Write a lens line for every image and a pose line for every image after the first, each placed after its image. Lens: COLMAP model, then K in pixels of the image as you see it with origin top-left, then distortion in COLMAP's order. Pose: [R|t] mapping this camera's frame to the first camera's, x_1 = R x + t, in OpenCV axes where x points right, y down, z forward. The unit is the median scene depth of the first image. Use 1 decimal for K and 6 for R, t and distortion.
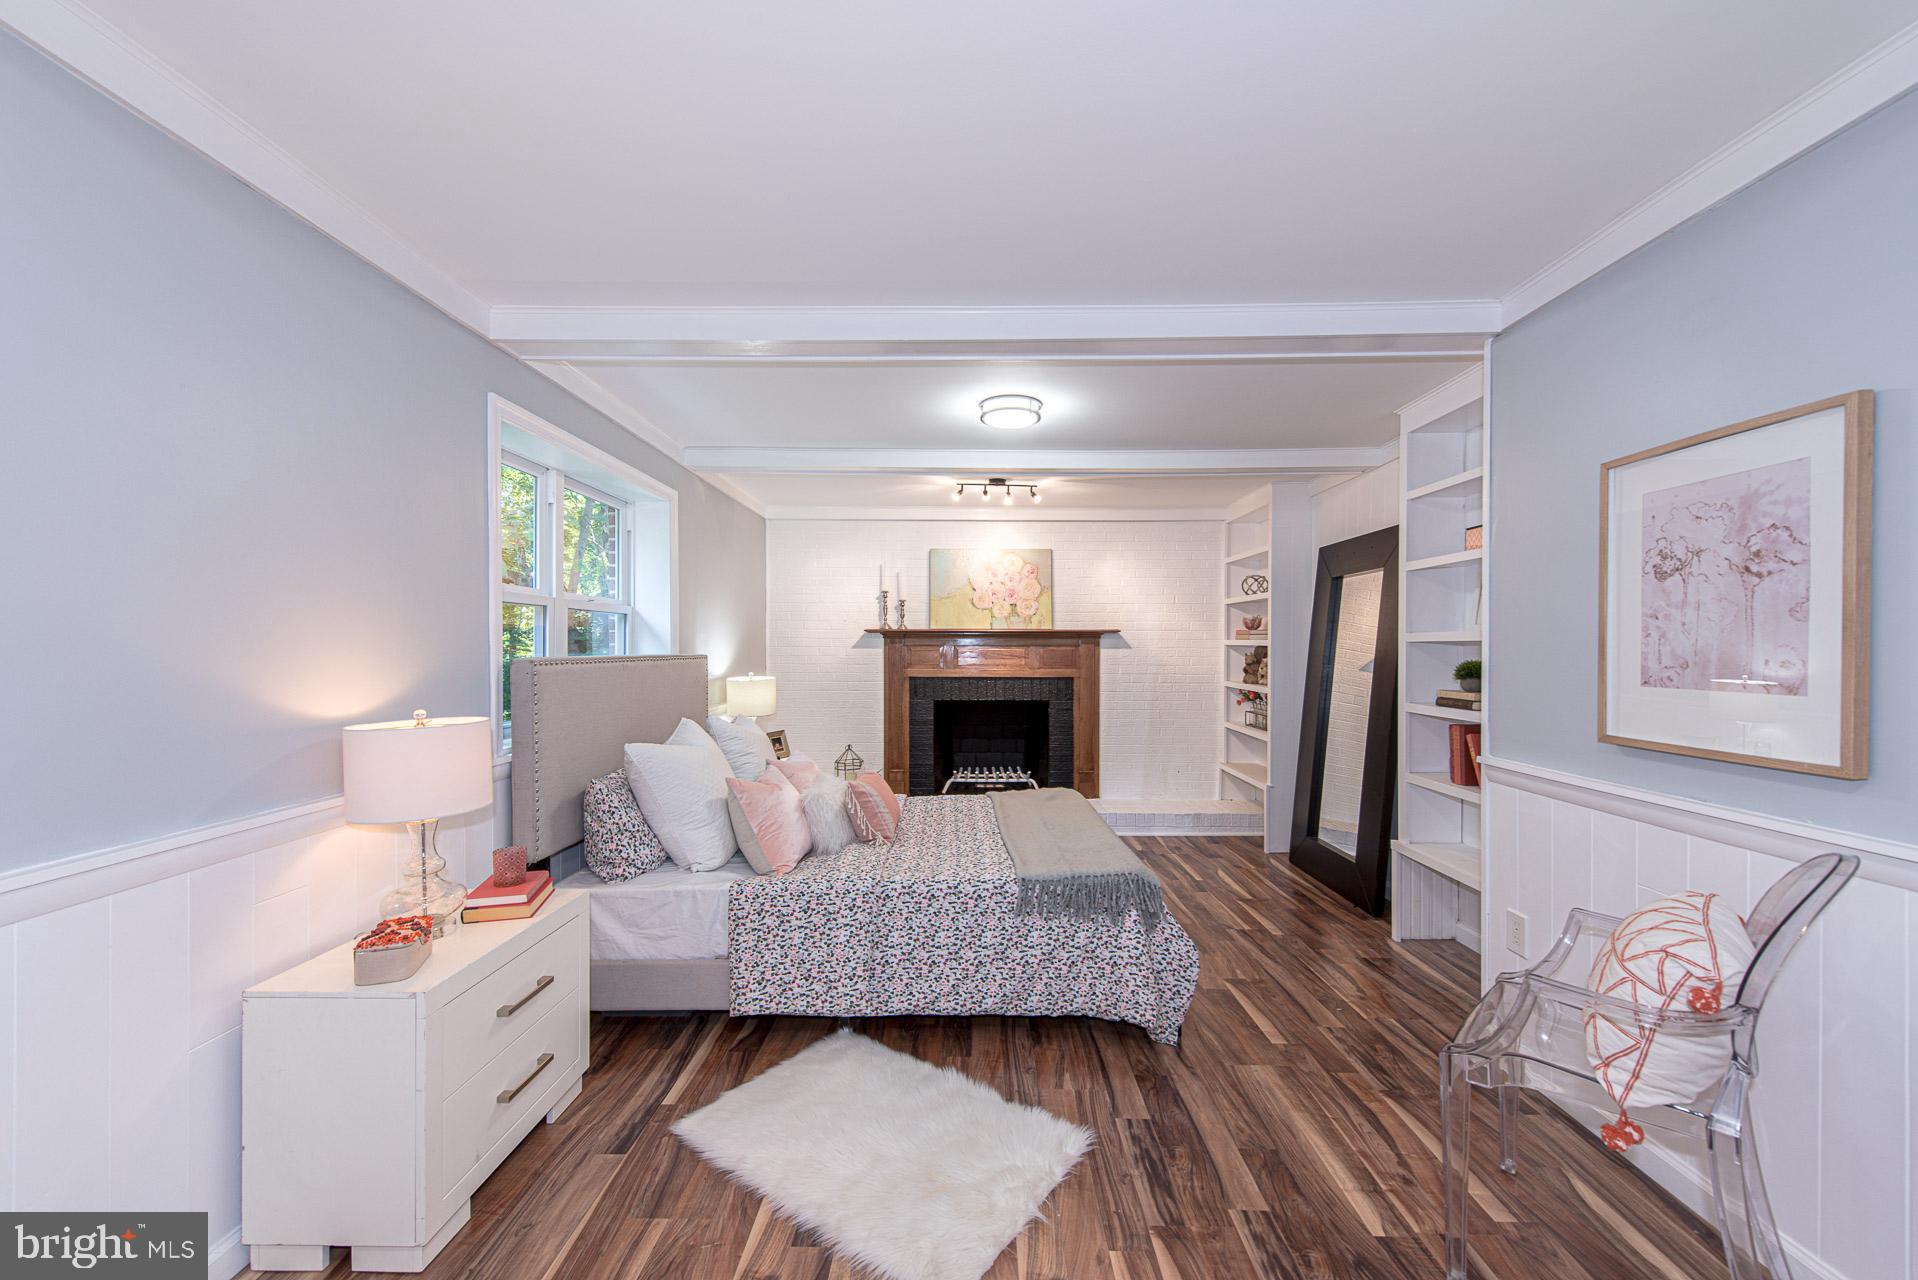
lens RADIAL K [[754.7, 0, 952.7], [0, 754.7, 651.6], [0, 0, 1]] dist [0.022406, -0.006862]
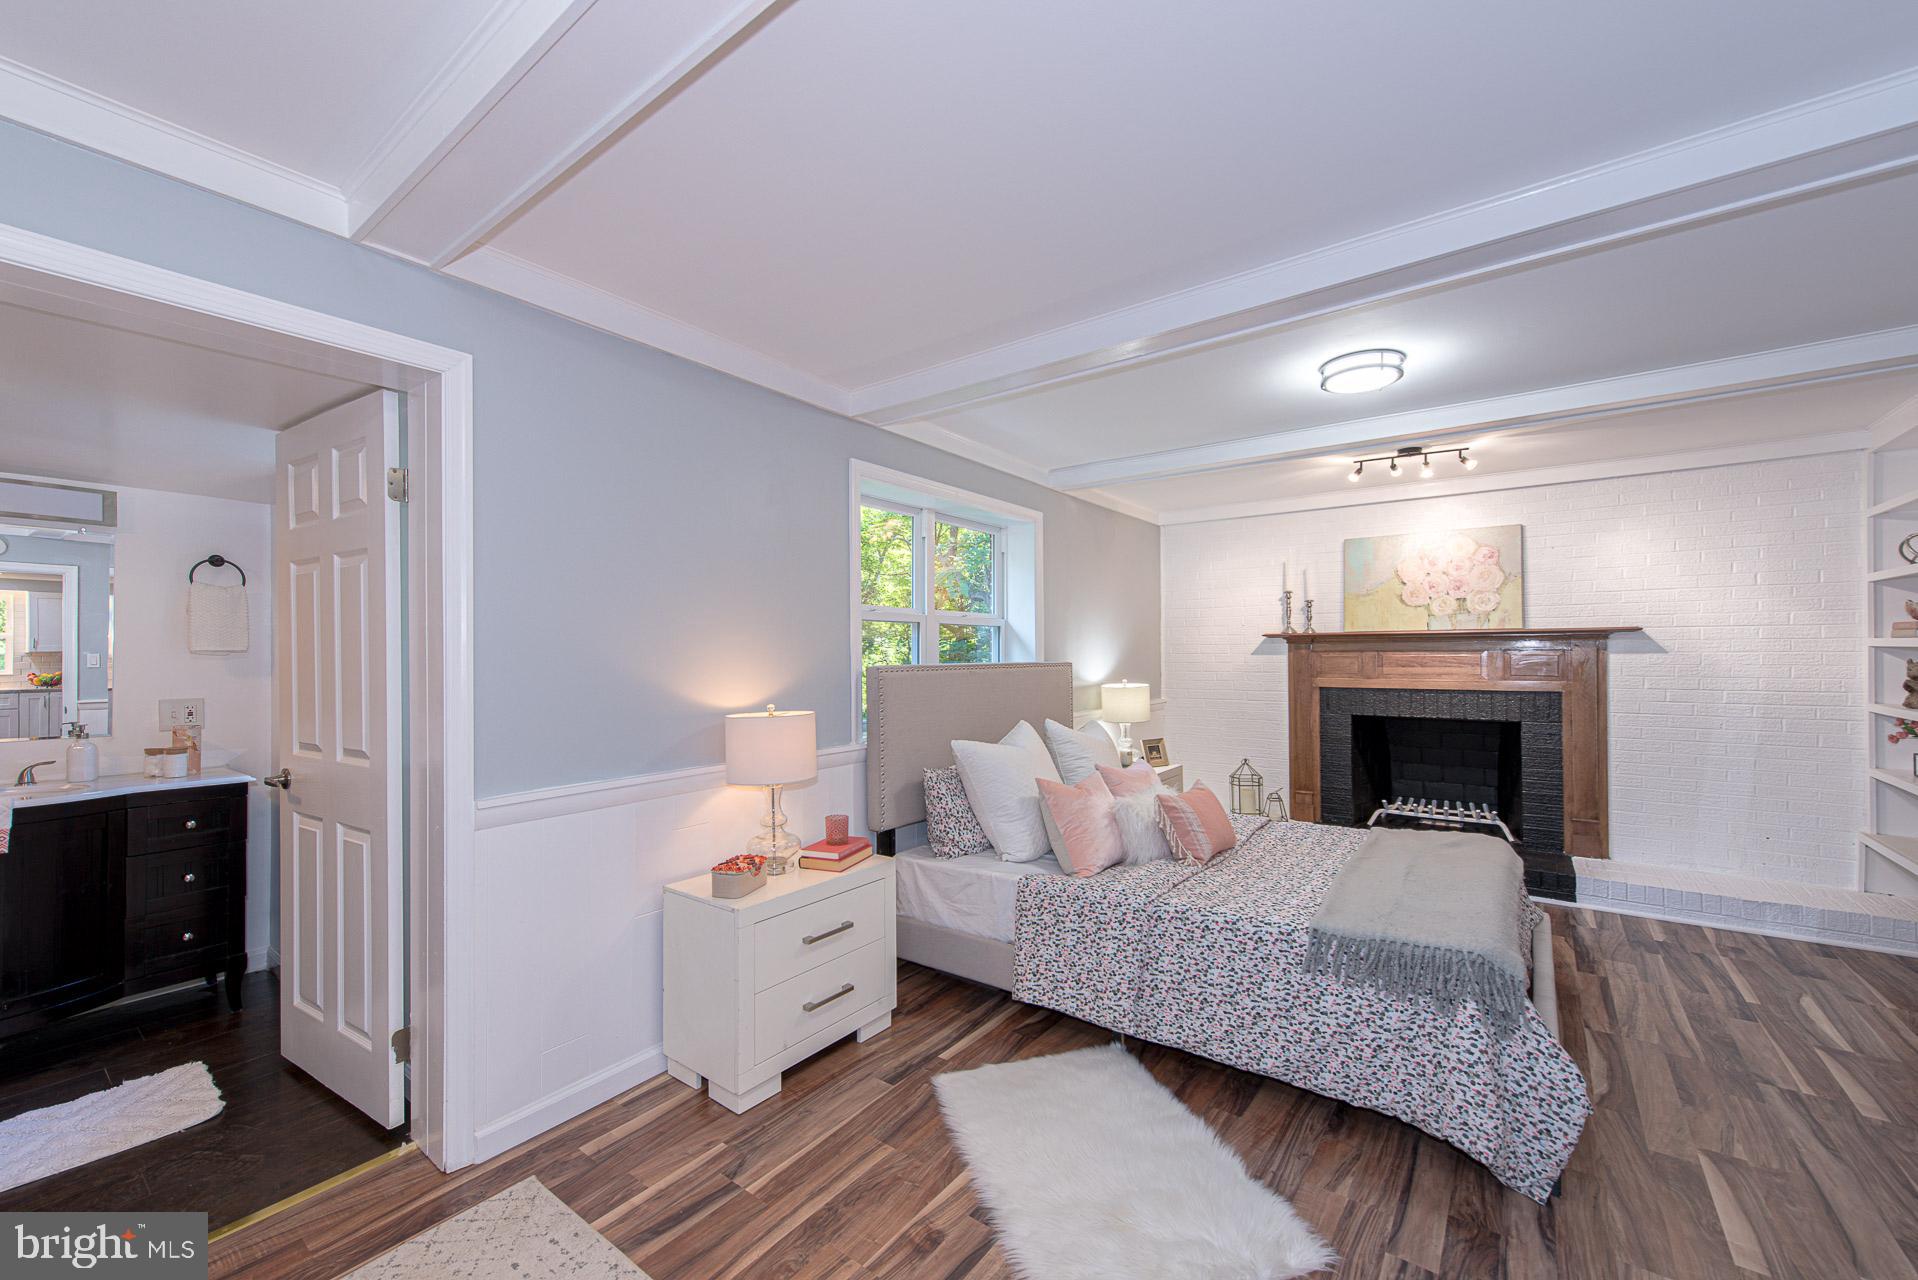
lens RADIAL K [[754.7, 0, 952.7], [0, 754.7, 651.6], [0, 0, 1]] dist [0.022406, -0.006862]
pose [[0.808322, -0.008429, -0.588681, 0.257551], [0.003821, 0.999952, -0.009071, -0.003118], [0.588729, 0.005083, 0.808315, 0.072527]]
